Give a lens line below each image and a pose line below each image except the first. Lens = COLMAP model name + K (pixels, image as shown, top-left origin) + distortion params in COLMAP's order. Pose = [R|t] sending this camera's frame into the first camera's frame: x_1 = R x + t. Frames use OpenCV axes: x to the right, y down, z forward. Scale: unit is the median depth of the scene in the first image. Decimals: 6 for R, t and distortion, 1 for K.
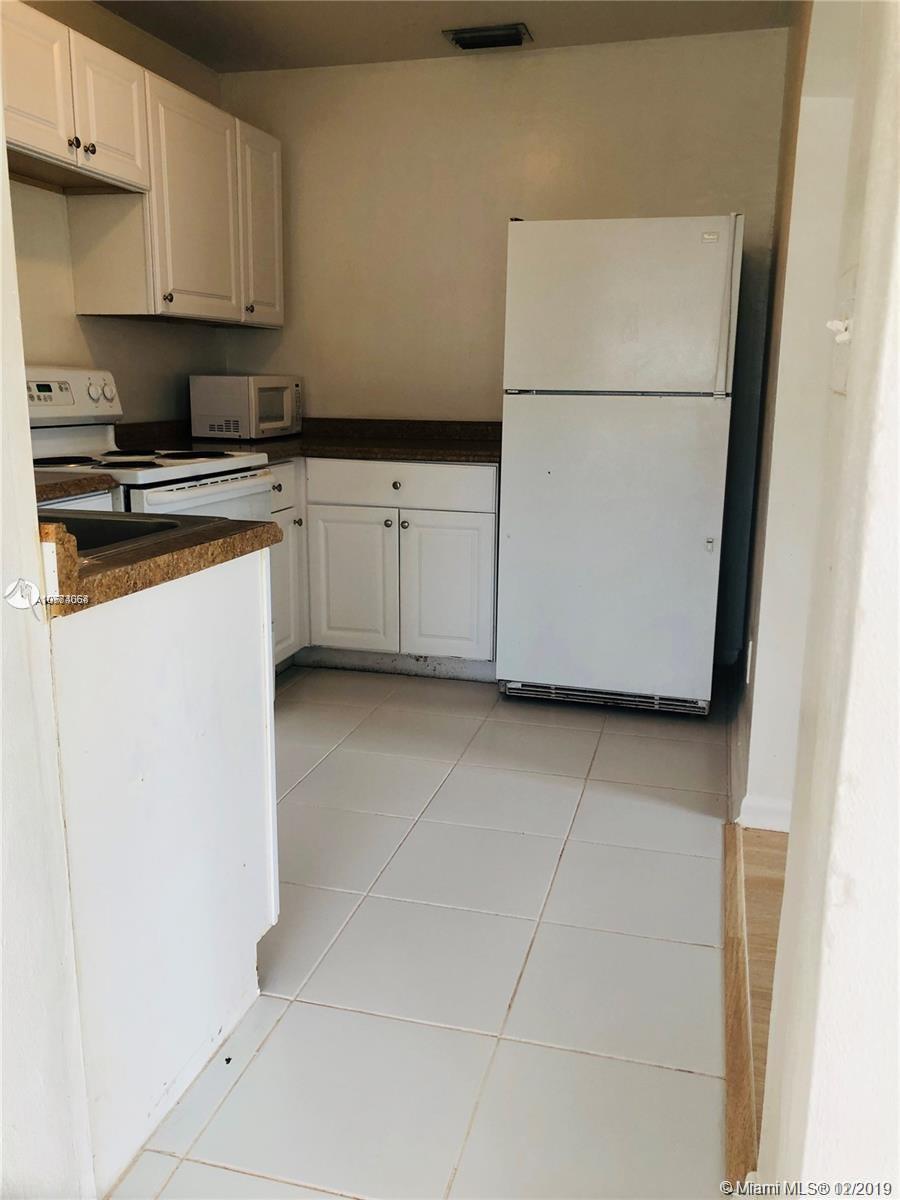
lens RADIAL K [[946.7, 0, 443.8], [0, 946.7, 597.2], [0, 0, 1]] dist [-0.006038, -0.009070]
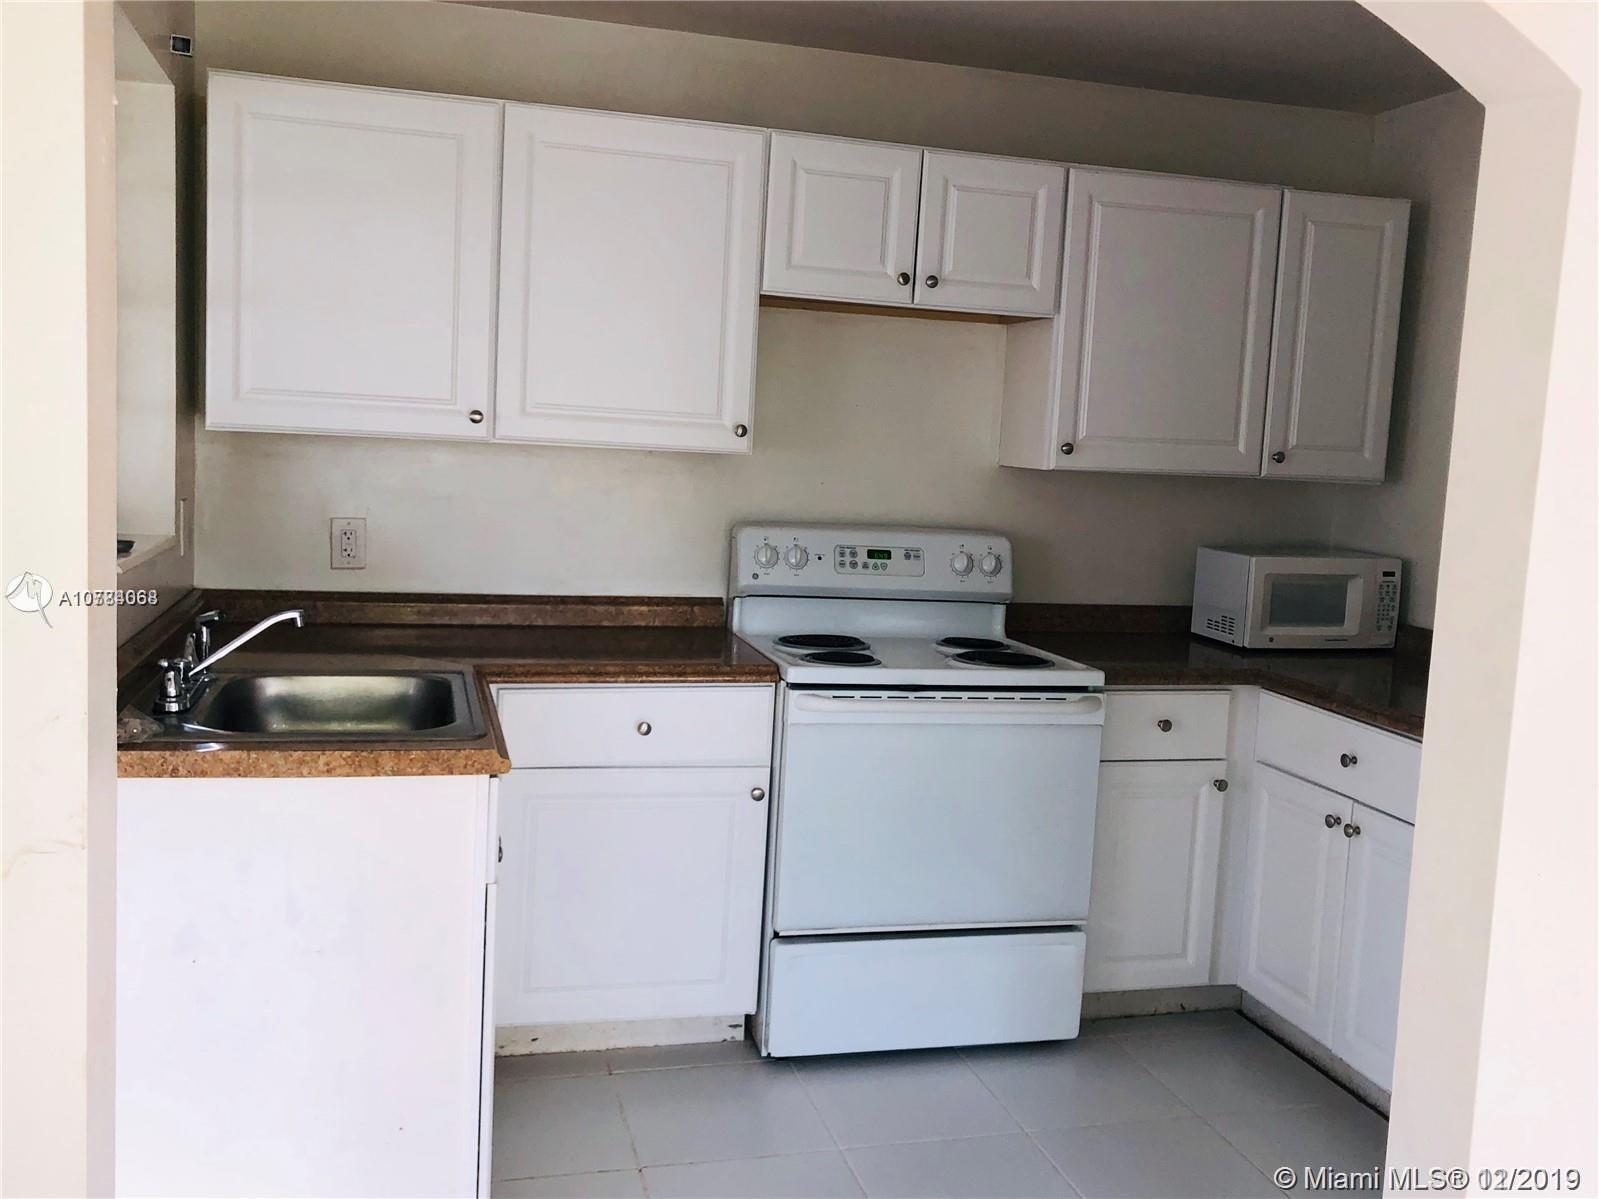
lens RADIAL K [[1306.3, 0, 799.5], [0, 1306.3, 599.5], [0, 0, 1]] dist [0.017375, 0.008029]
pose [[0.510644, 0.111902, -0.852479, 0.485787], [-0.236429, 0.971546, -0.014092, -0.132756], [0.826646, 0.208747, 0.522571, 0.300818]]
